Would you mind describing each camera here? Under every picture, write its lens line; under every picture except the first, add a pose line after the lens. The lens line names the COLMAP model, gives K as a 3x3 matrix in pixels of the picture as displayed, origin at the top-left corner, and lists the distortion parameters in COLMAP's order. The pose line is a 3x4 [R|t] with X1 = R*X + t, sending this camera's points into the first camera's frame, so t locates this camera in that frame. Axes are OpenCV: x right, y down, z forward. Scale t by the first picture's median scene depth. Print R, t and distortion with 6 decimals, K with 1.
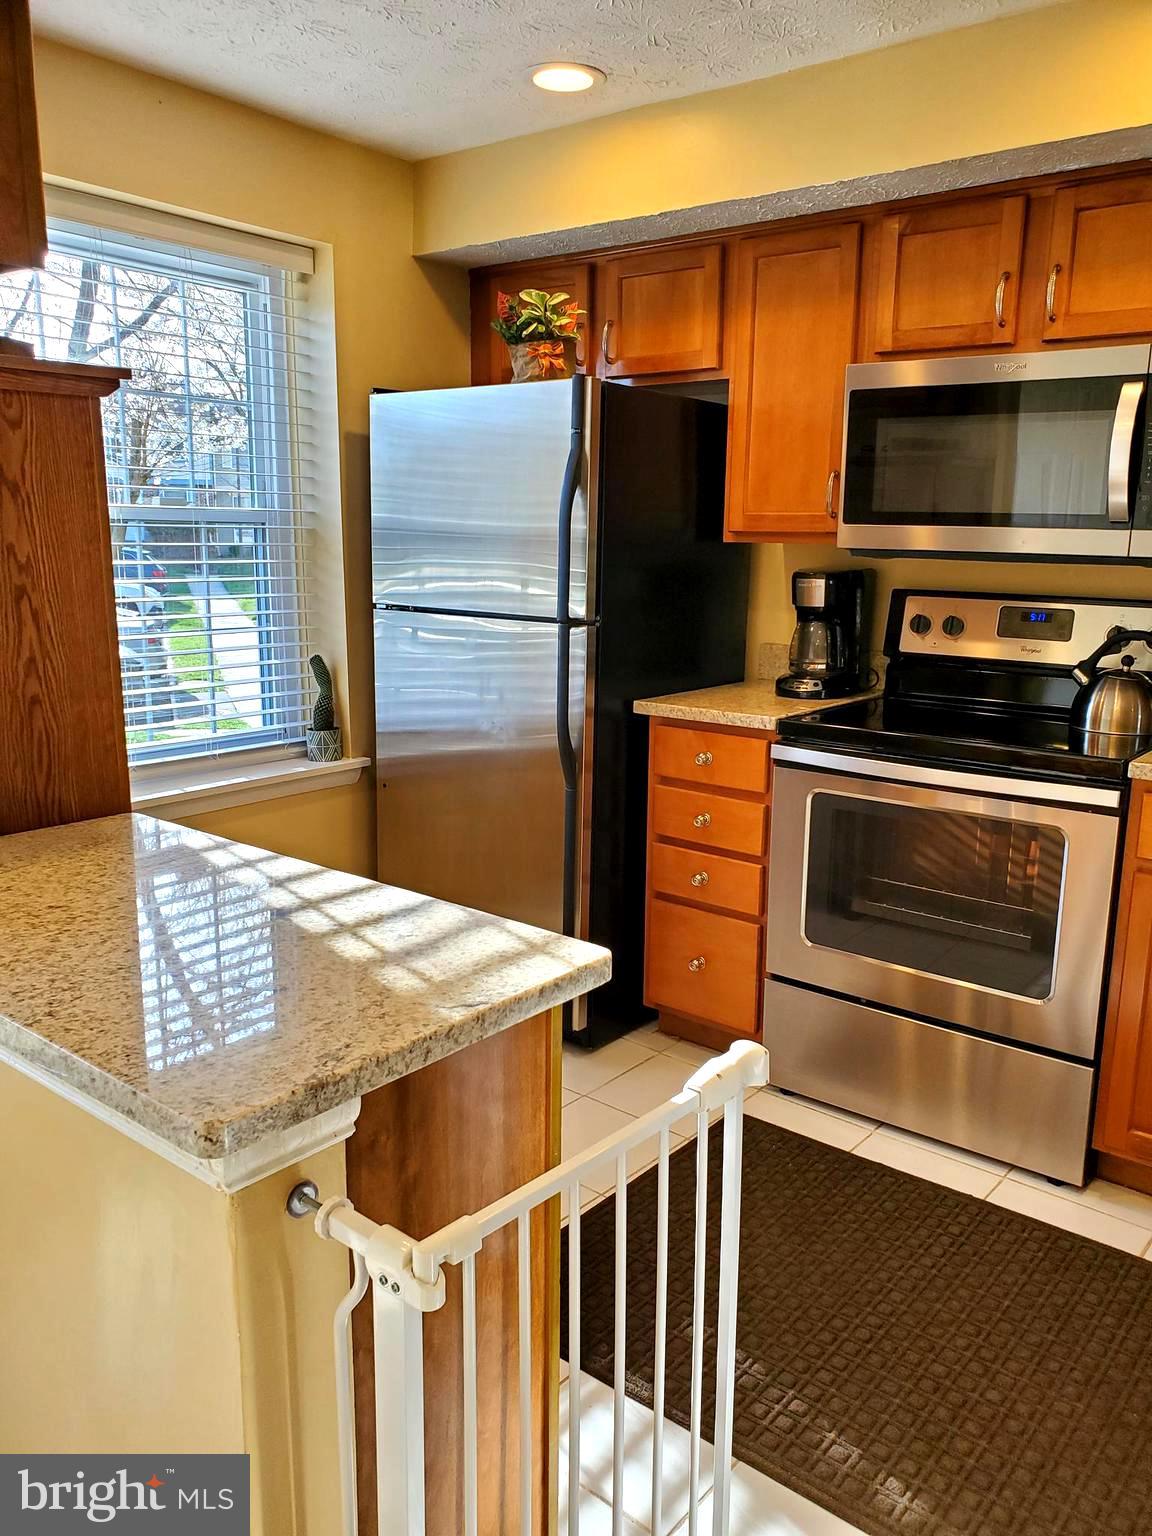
lens RADIAL K [[1177.0, 0, 576.3], [0, 1177.0, 774.9], [0, 0, 1]] dist [0.013925, 0.000181]
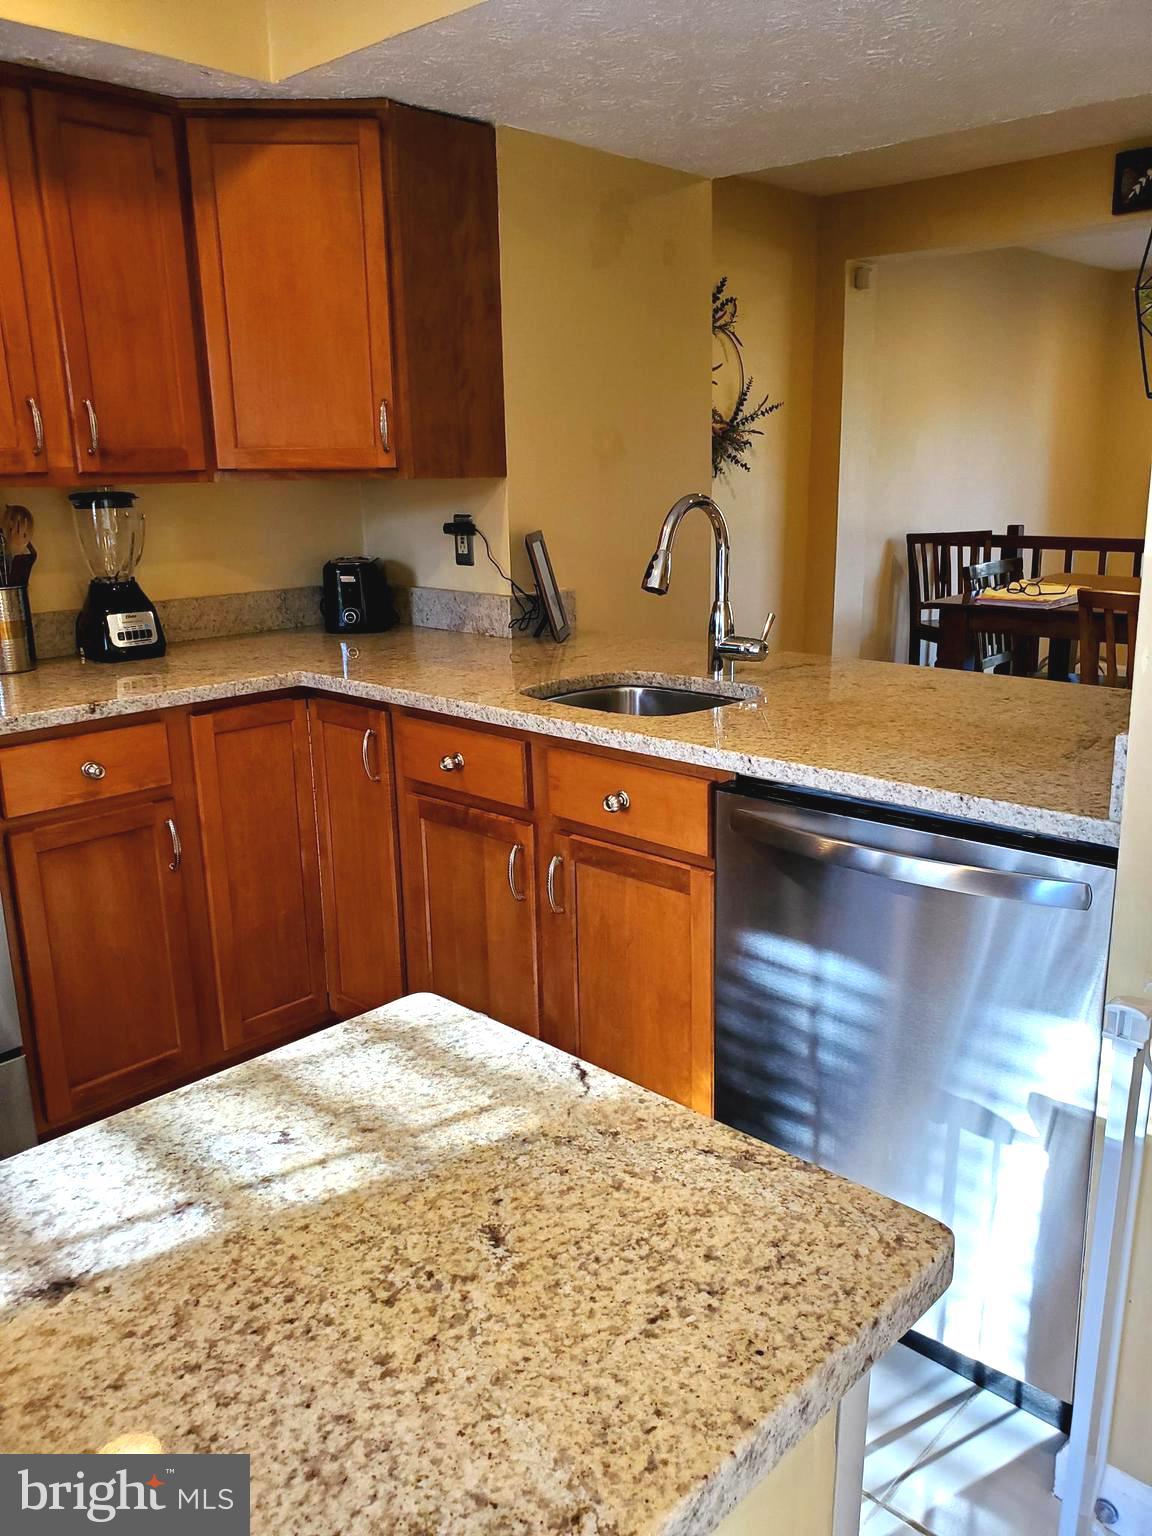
lens RADIAL K [[1177.0, 0, 569.7], [0, 1177.0, 770.3], [0, 0, 1]] dist [0.013925, 0.000181]
pose [[0.085871, -0.266300, 0.960058, -0.601585], [0.215133, 0.945840, 0.243114, -0.152074], [-0.972802, 0.185664, 0.138510, 0.622835]]
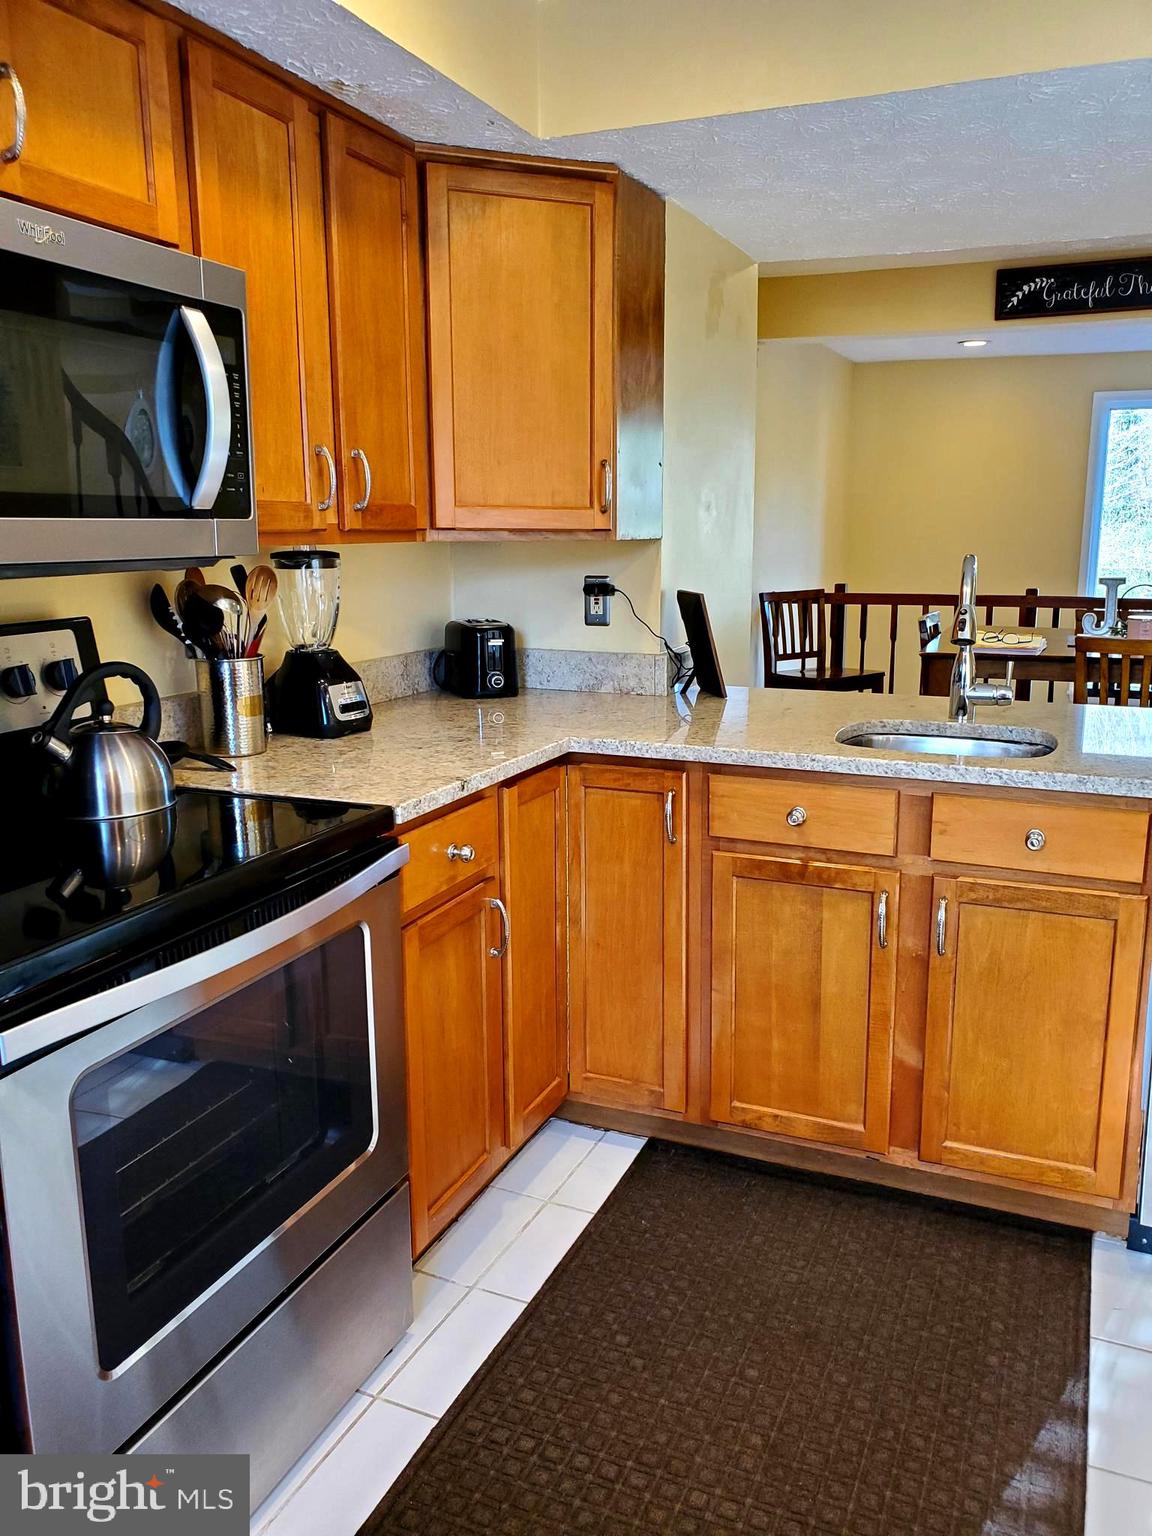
lens RADIAL K [[1177.0, 0, 565.4], [0, 1177.0, 761.5], [0, 0, 1]] dist [0.013925, 0.000181]
pose [[-0.247491, -0.205098, 0.946933, -0.563964], [0.195226, 0.946736, 0.256080, -0.230833], [-0.949018, 0.248244, -0.194269, 1.002263]]
